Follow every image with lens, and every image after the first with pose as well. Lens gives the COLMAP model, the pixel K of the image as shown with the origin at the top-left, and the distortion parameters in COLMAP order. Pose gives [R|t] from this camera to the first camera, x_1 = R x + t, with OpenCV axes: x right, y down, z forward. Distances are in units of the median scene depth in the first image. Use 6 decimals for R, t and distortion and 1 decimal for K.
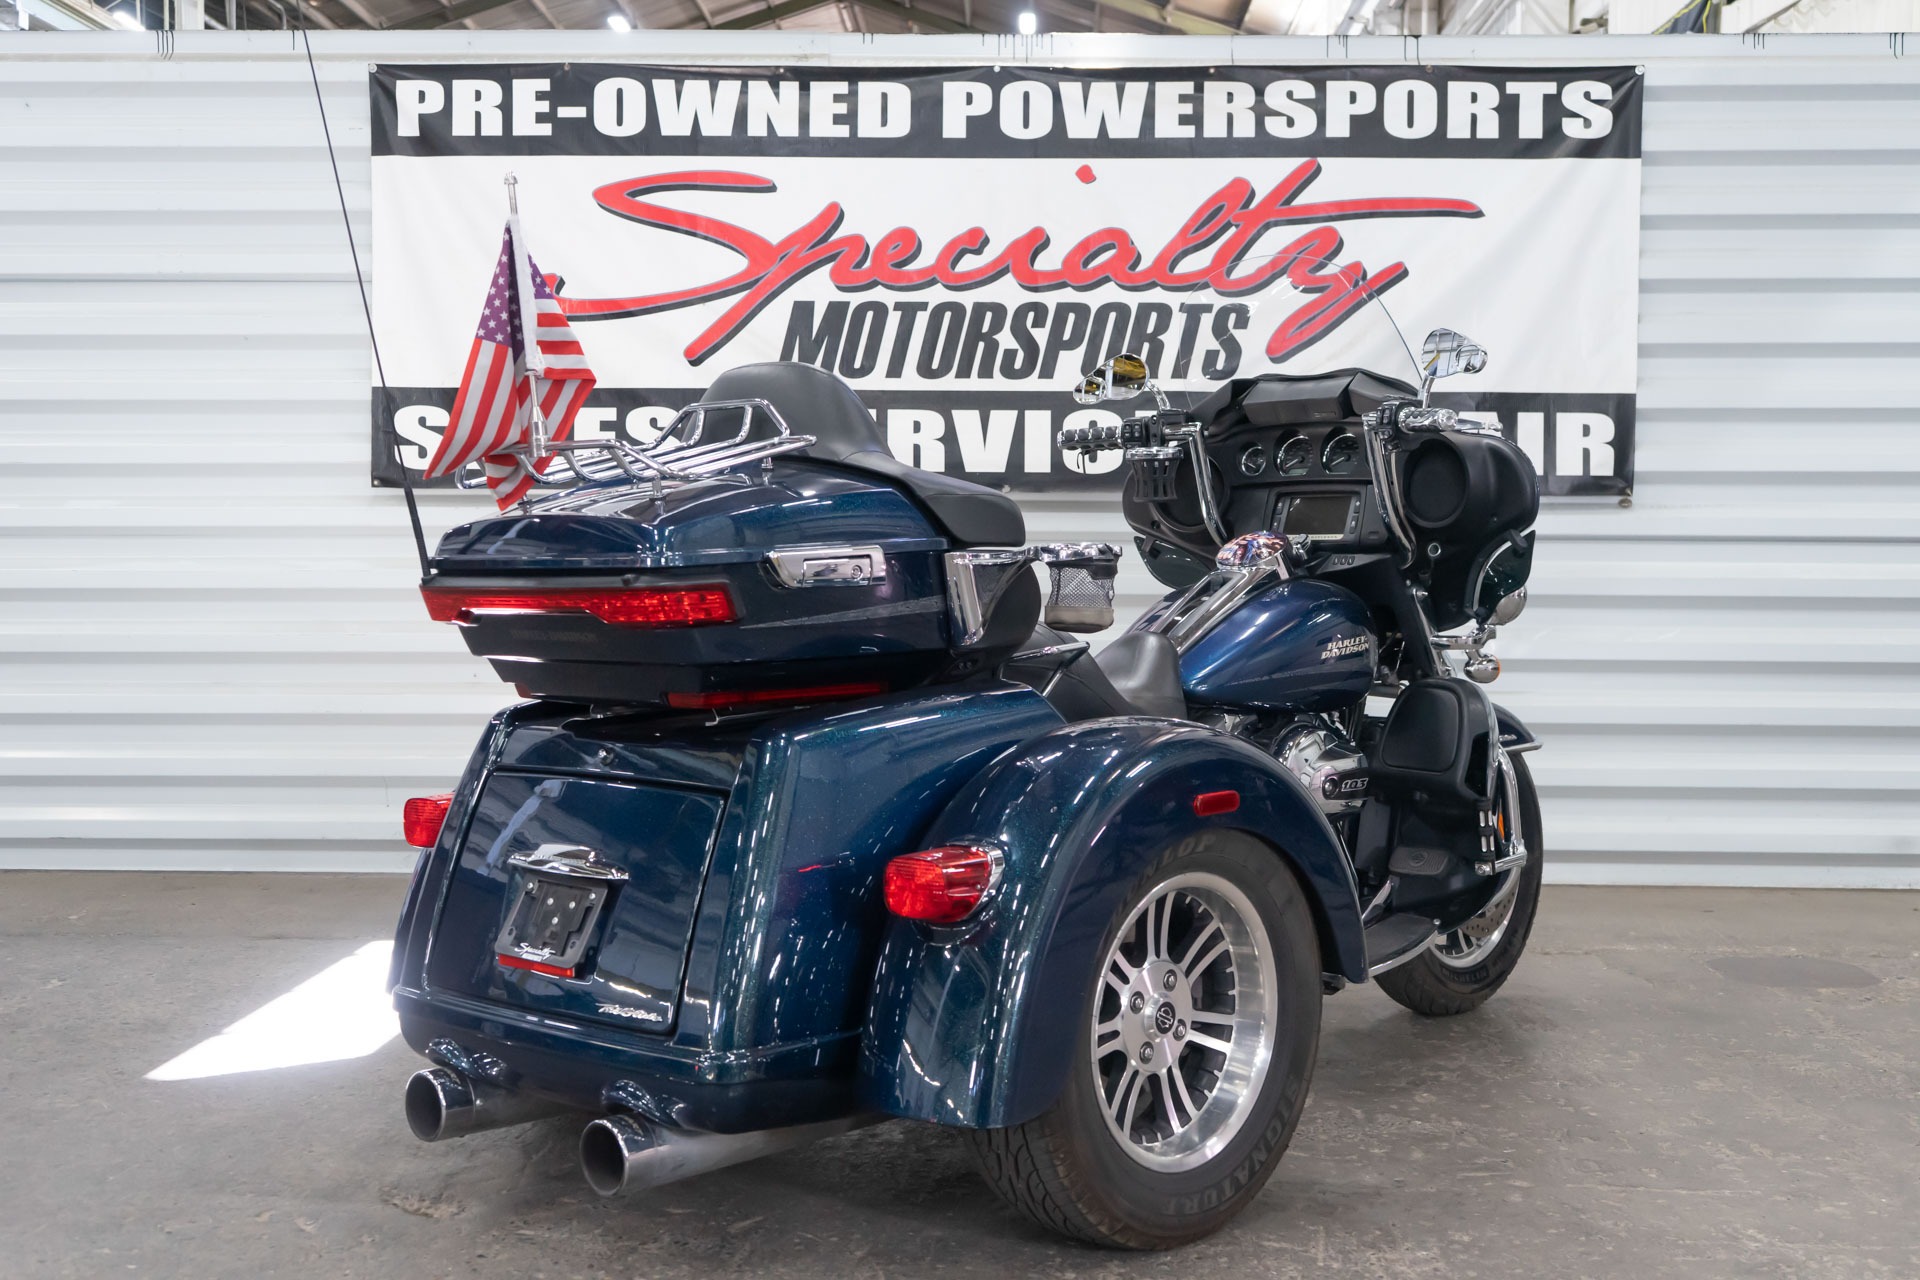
lens RADIAL K [[2300.6, 0, 963.2], [0, 2300.6, 631.9], [0, 0, 1]] dist [0.022848, 0.000000]
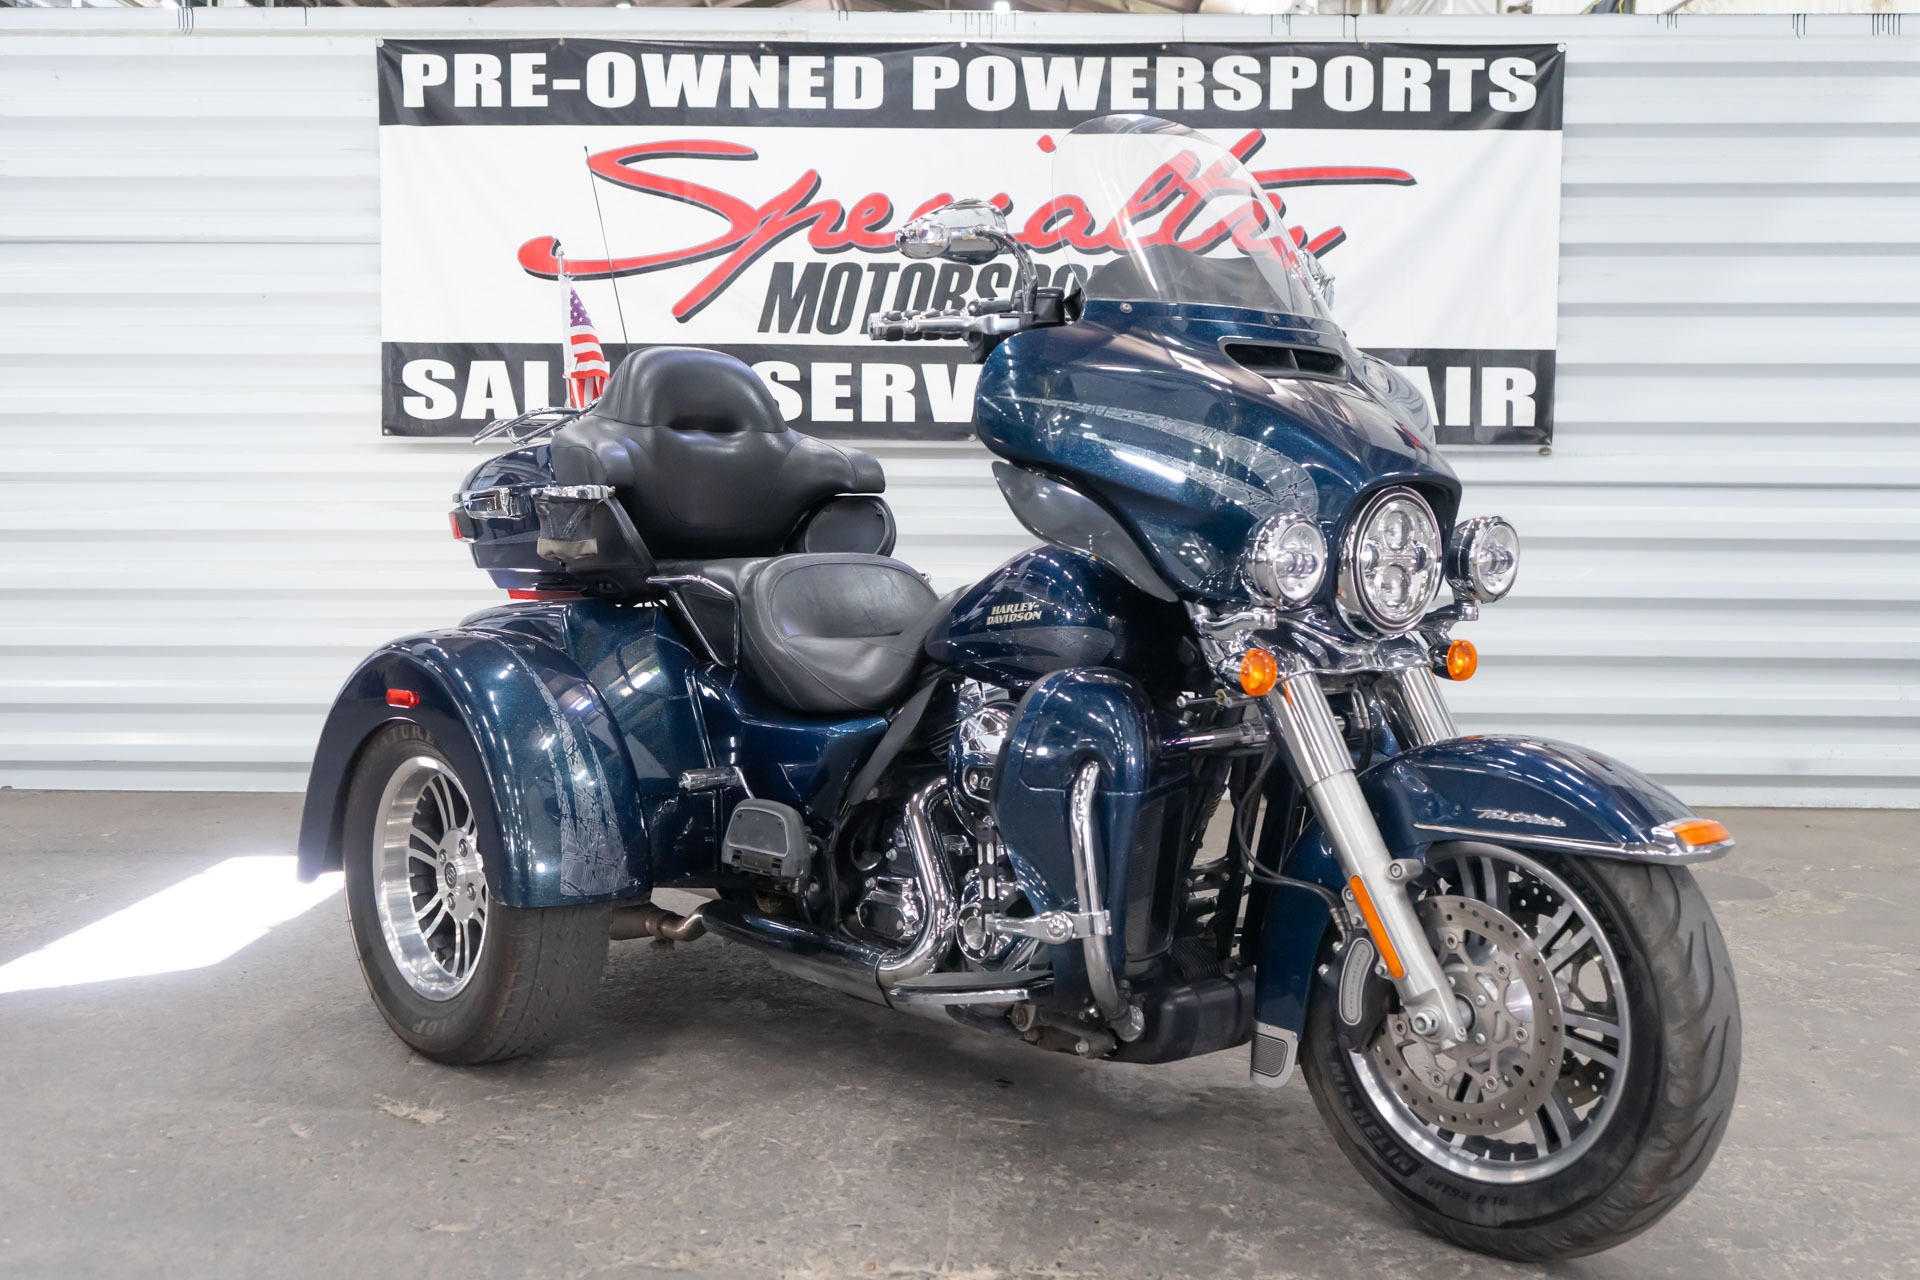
lens RADIAL K [[2084.3, 0, 962.4], [0, 2084.3, 631.4], [0, 0, 1]] dist [0.008893, 0.000000]
pose [[0.999967, 0.000116, 0.008101, 0.006232], [-0.000358, 0.999552, 0.029939, -0.000758], [-0.008094, -0.029941, 0.999519, 0.022553]]
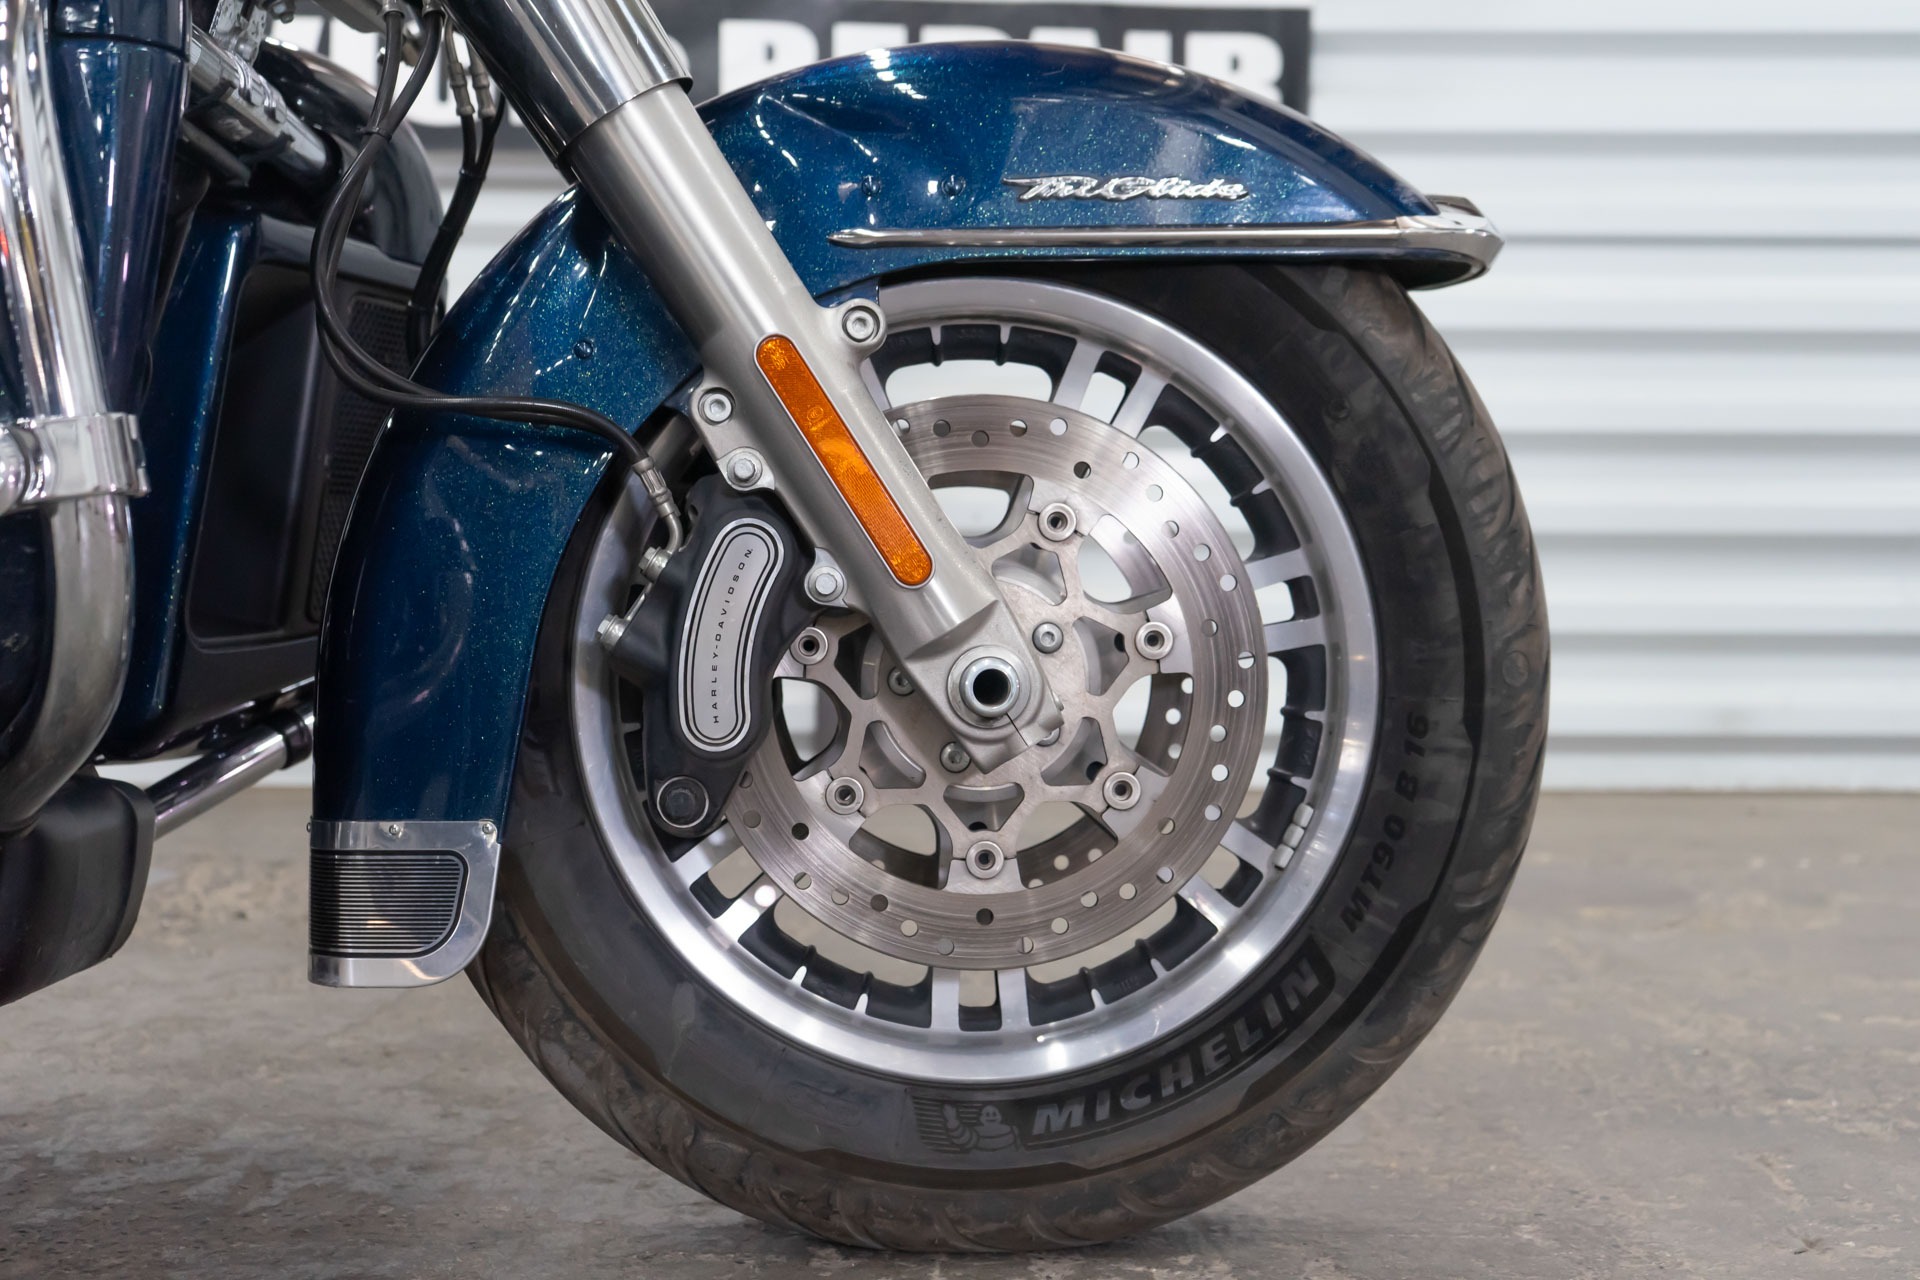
lens RADIAL K [[2240.8, 0, 966.3], [0, 2240.8, 641.8], [0, 0, 1]] dist [0.021781, 0.000000]
pose [[0.998043, -0.001625, 0.062502, 0.157878], [0.002644, 0.999865, -0.016216, 0.080214], [-0.062468, 0.016350, 0.997913, 0.395133]]
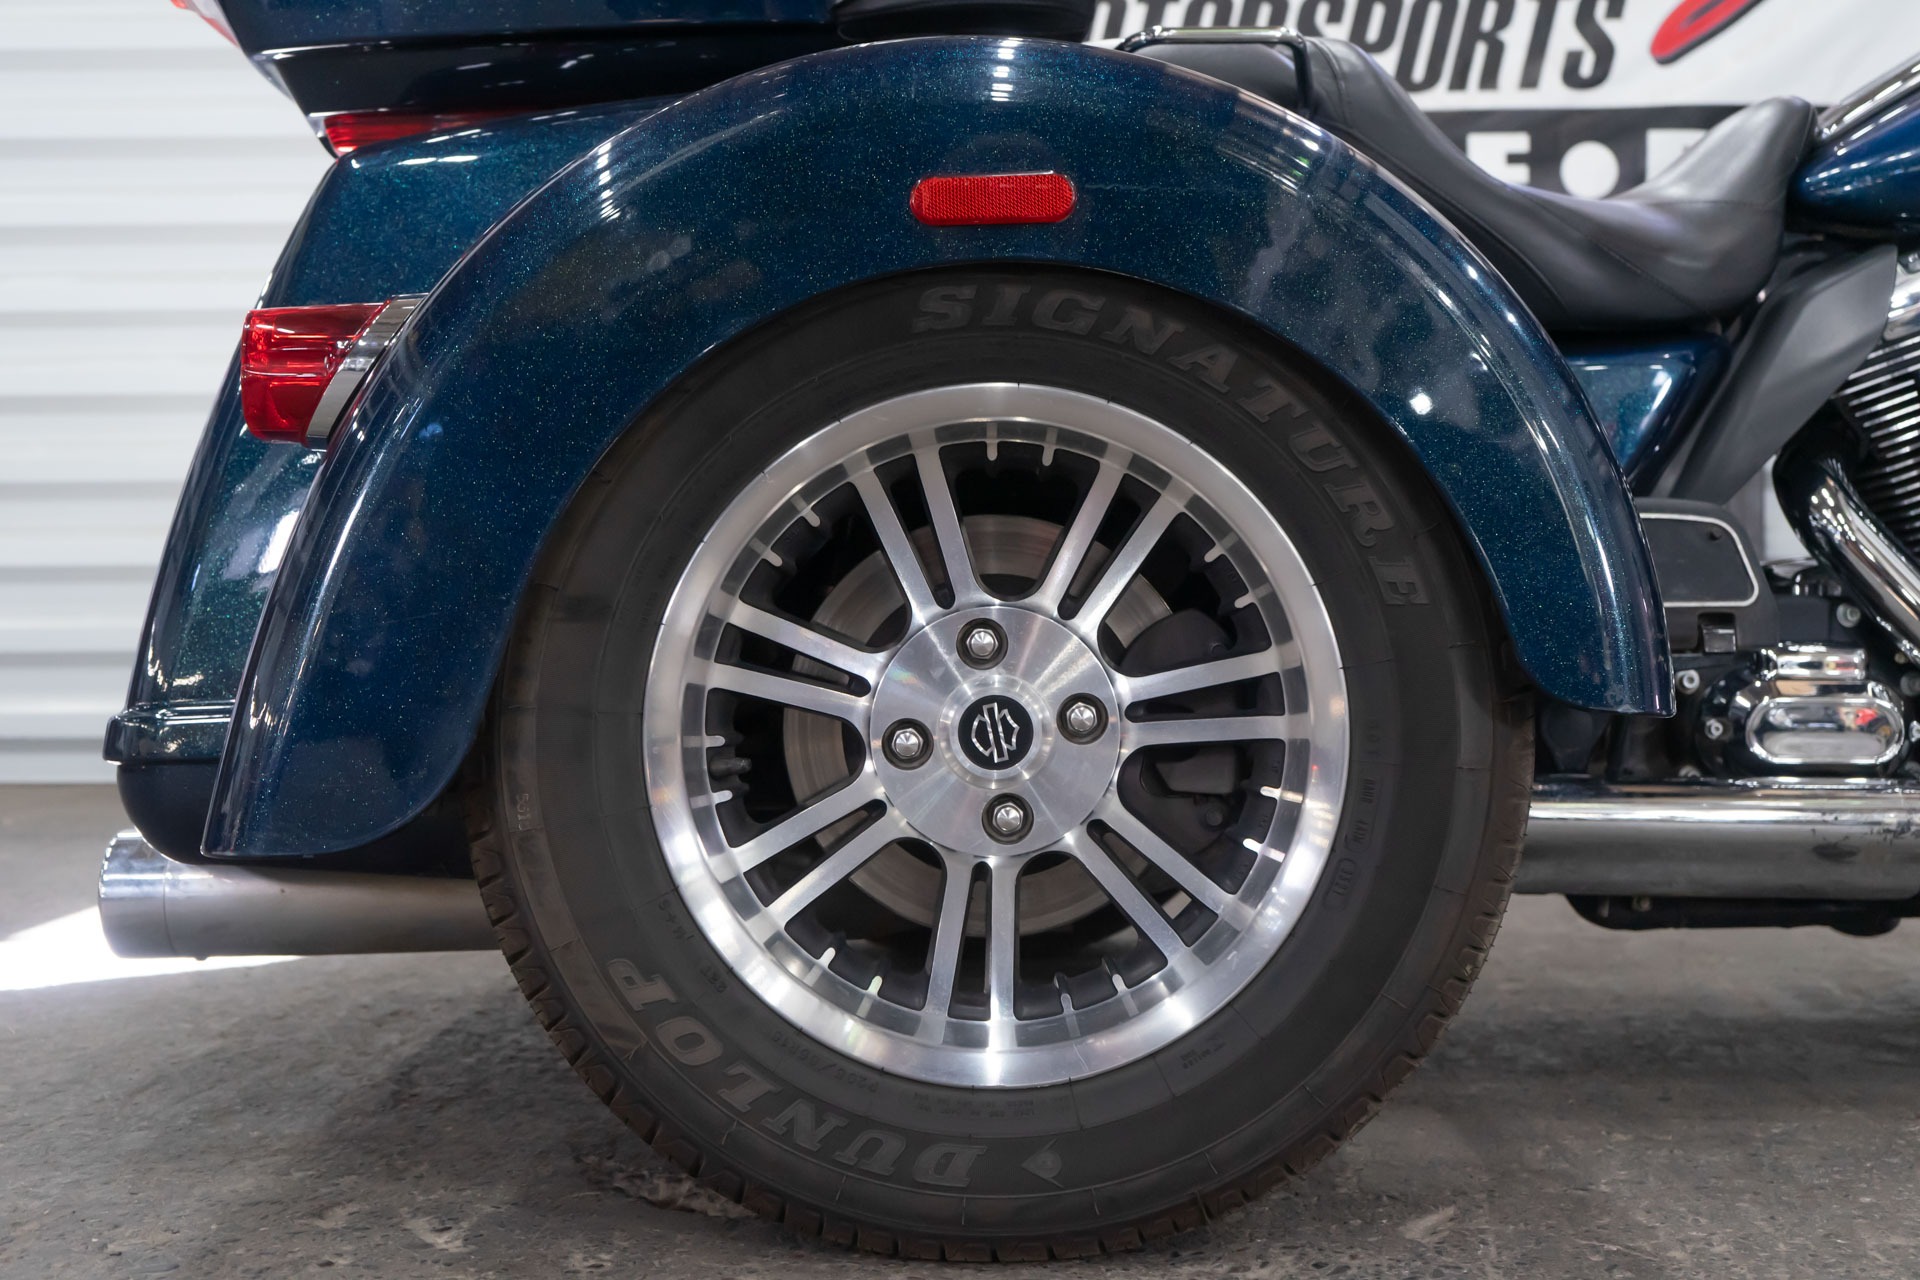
lens RADIAL K [[2240.8, 0, 967.0], [0, 2240.8, 651.0], [0, 0, 1]] dist [0.021781, 0.000000]
pose [[0.999879, -0.008555, 0.012978, -0.095843], [0.008764, 0.999831, -0.016154, 0.078596], [-0.012837, 0.016266, 0.999785, 0.291216]]
